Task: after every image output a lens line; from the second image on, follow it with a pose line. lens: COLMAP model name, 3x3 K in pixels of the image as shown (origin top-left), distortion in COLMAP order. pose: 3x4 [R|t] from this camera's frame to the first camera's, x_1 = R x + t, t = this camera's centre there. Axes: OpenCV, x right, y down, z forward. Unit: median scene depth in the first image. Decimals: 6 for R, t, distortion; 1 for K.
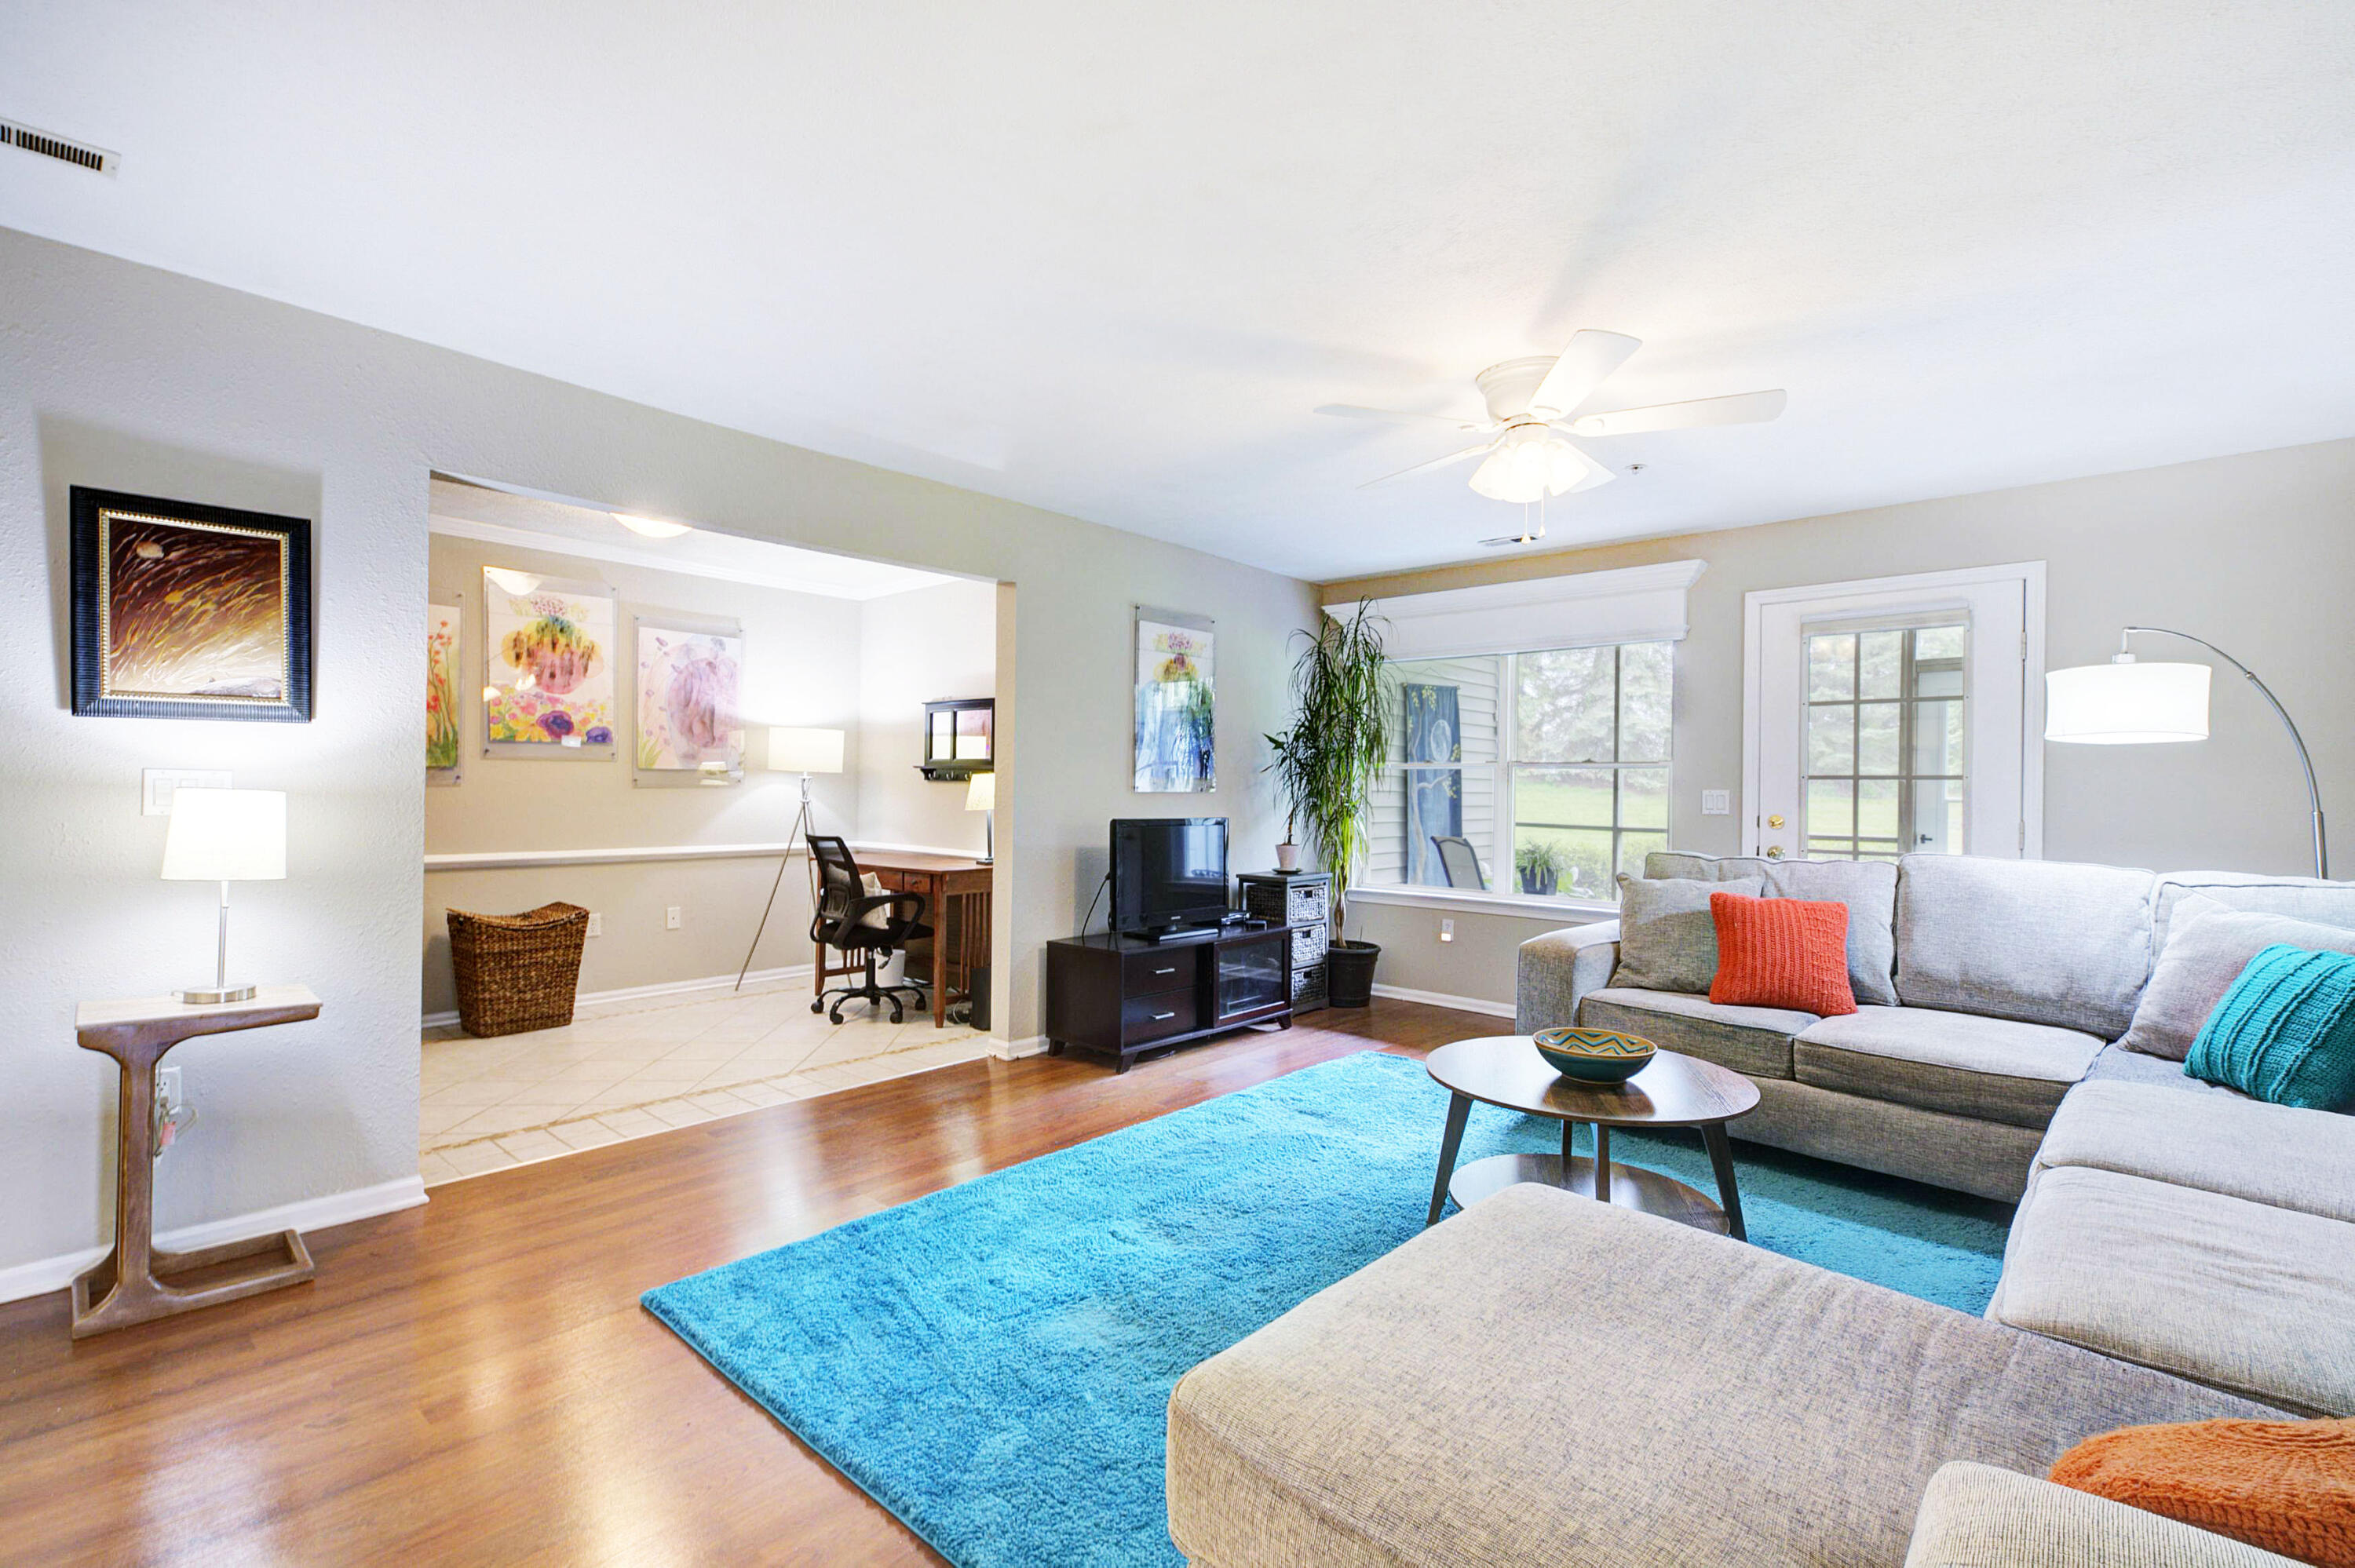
lens RADIAL K [[1045.4, 0, 1179.7], [0, 1045.4, 787.5], [0, 0, 1]] dist [0.008423, -0.000661]
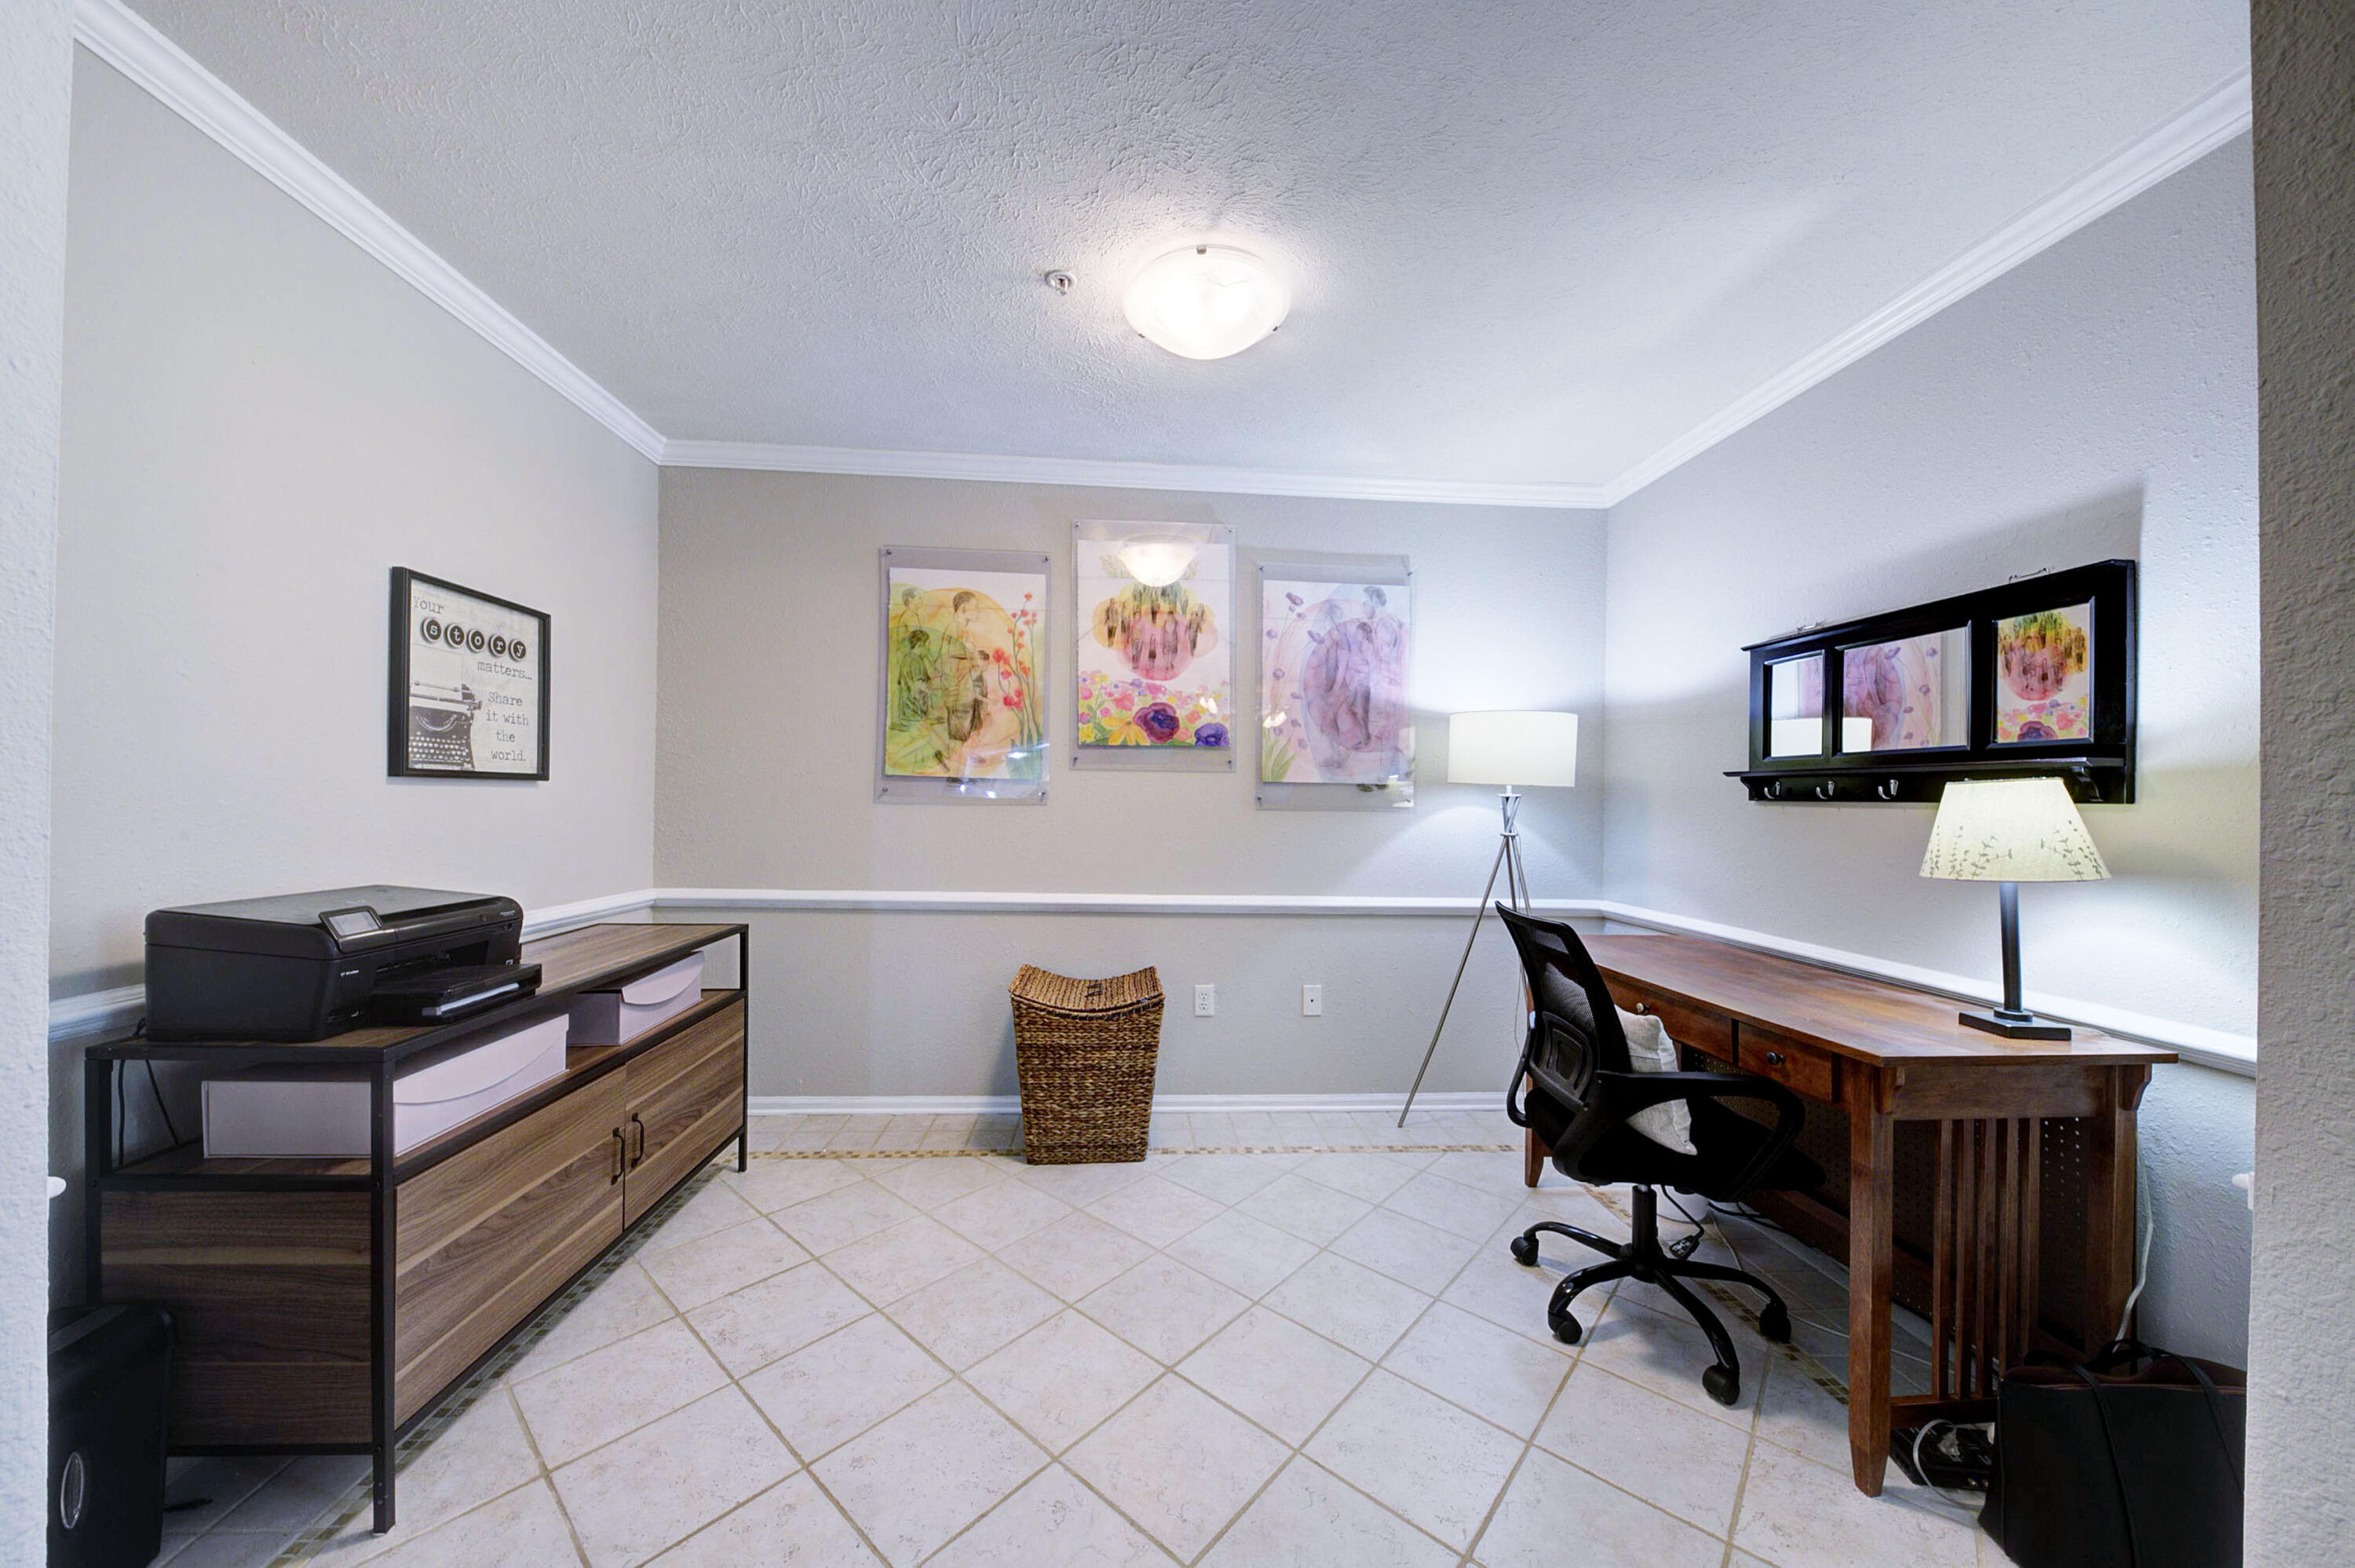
lens RADIAL K [[807.8, 0, 1162.3], [0, 807.8, 796.8], [0, 0, 1]] dist [0.015261, -0.010343]
pose [[0.714418, -0.002247, -0.699716, -0.207927], [-0.010141, 0.999857, -0.013565, -0.000310], [0.699646, 0.016787, 0.714293, 0.633507]]
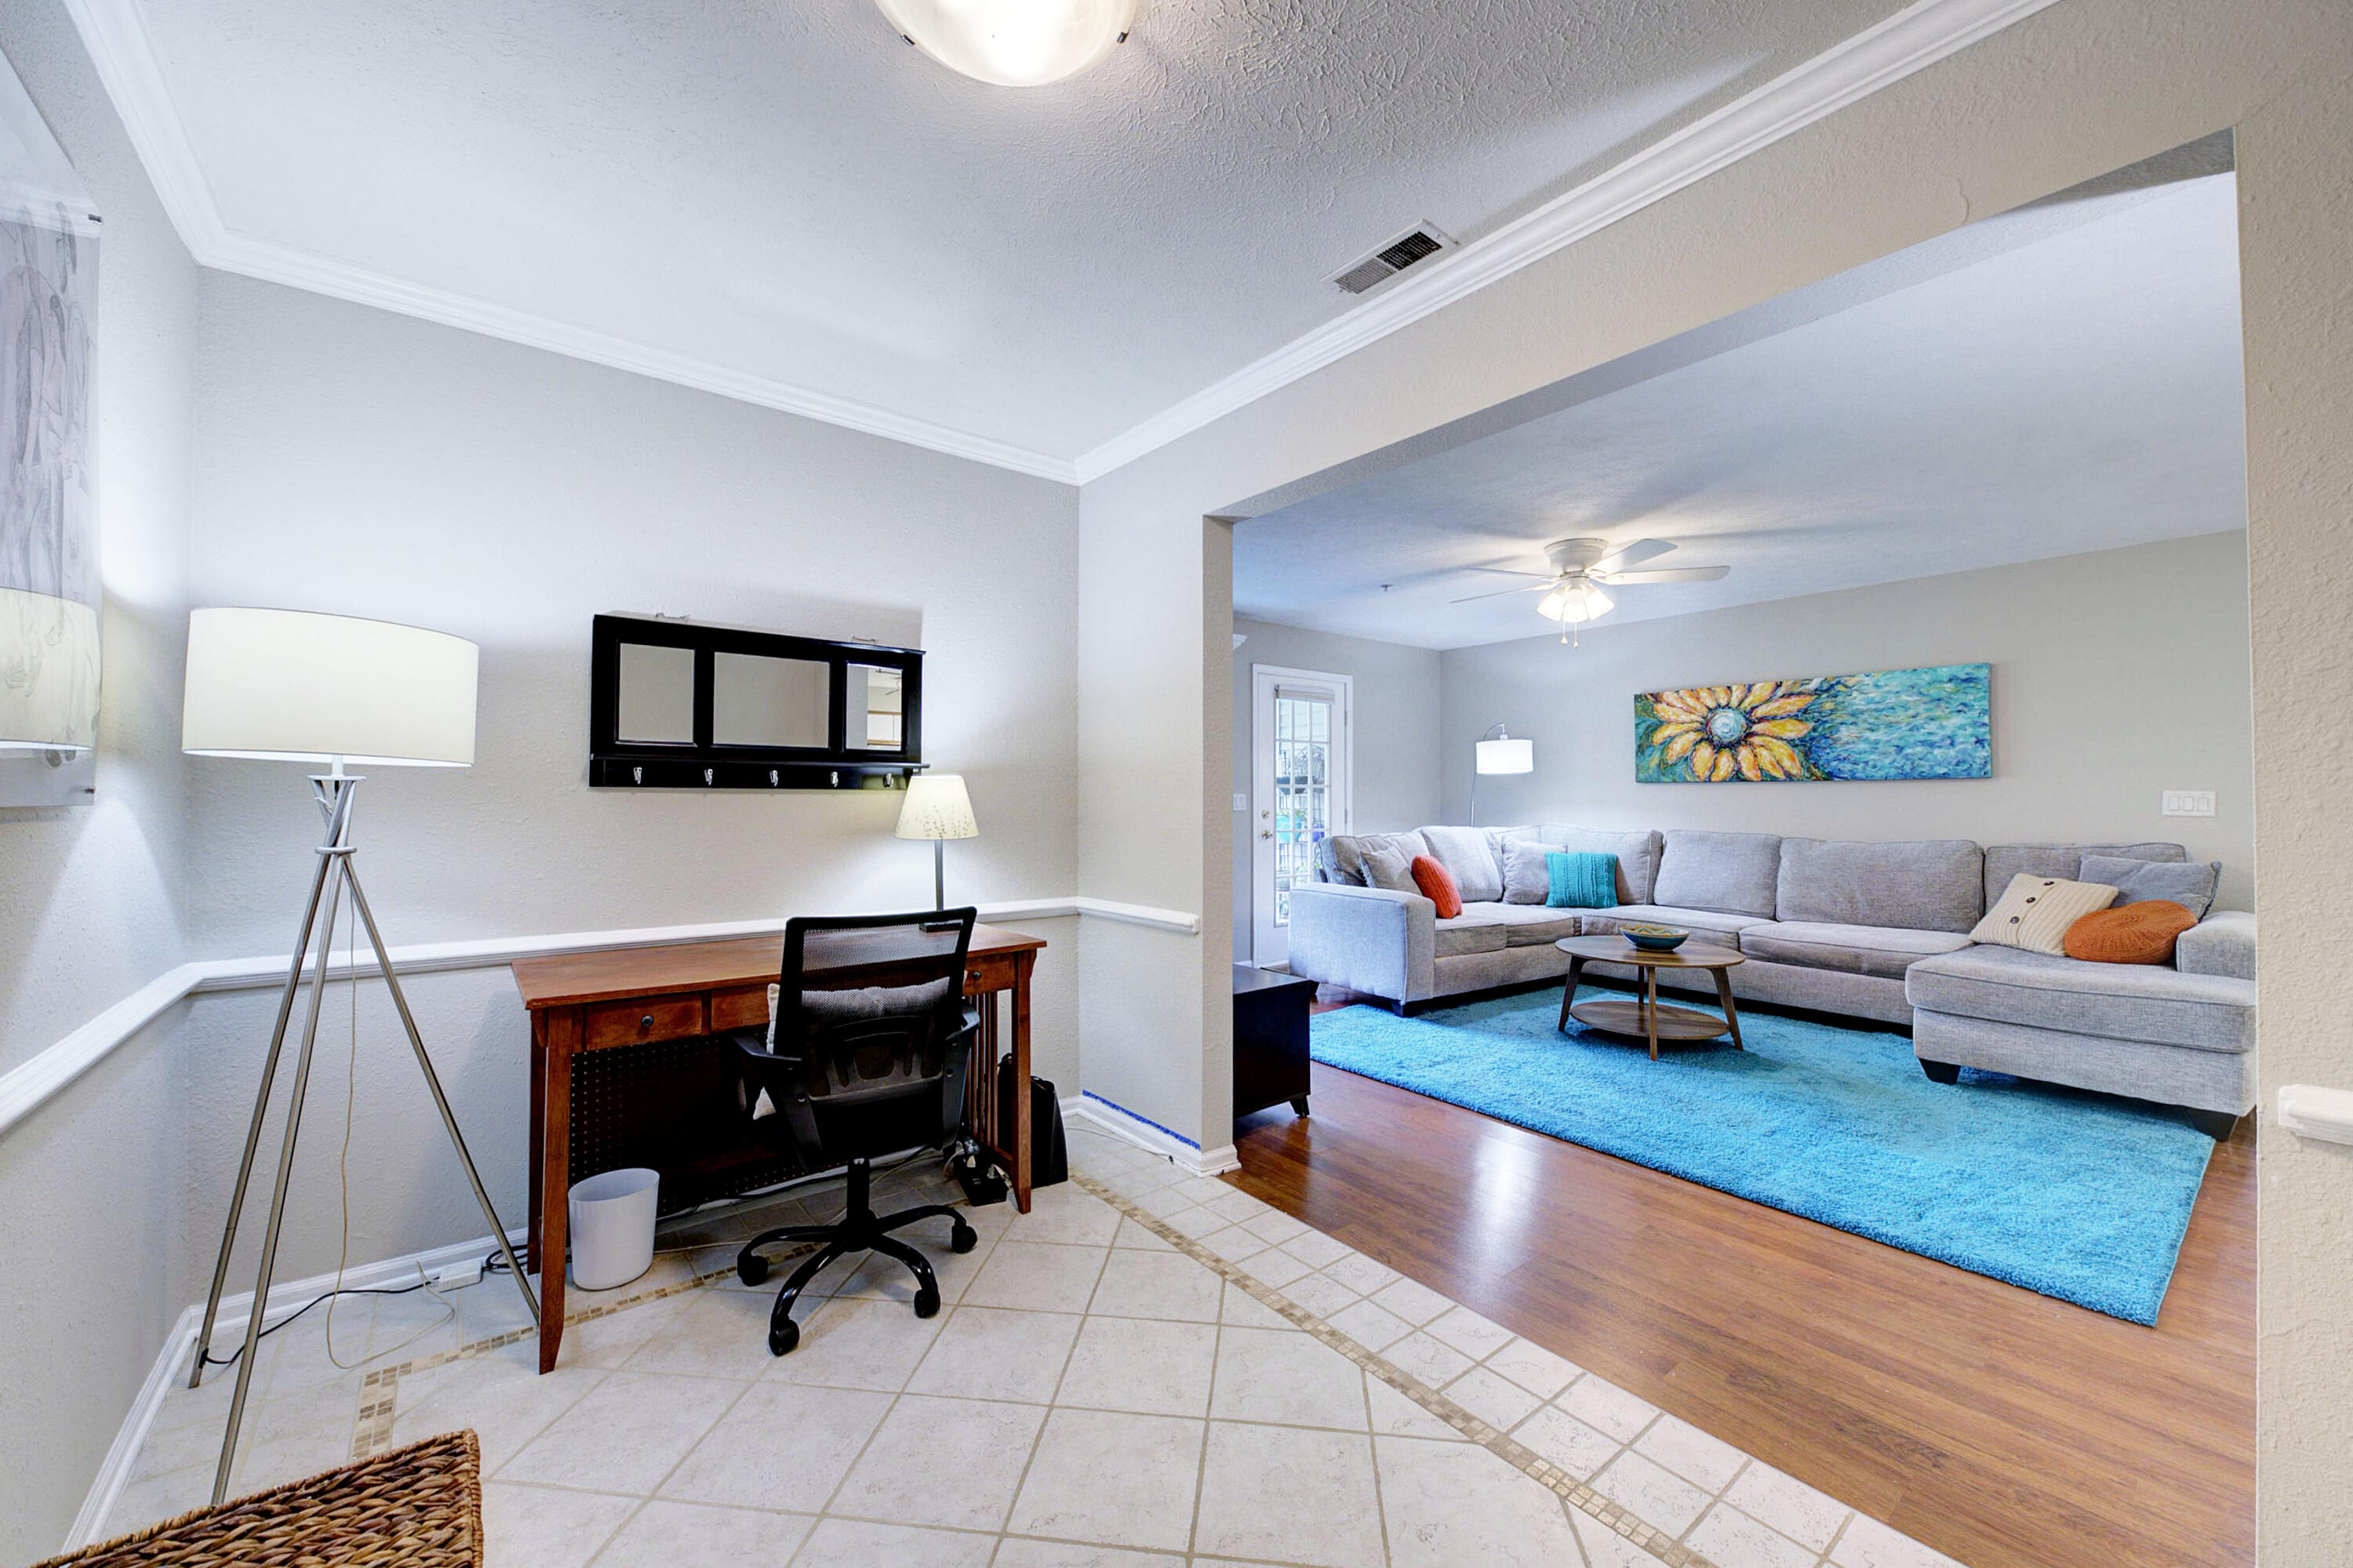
lens RADIAL K [[888.6, 0, 1171.7], [0, 888.6, 785.7], [0, 0, 1]] dist [0.018710, -0.012757]
pose [[0.178875, 0.000855, 0.983872, -0.706874], [0.000122, 1.000000, -0.000892, -0.007898], [-0.983872, 0.000280, 0.178874, 0.829600]]
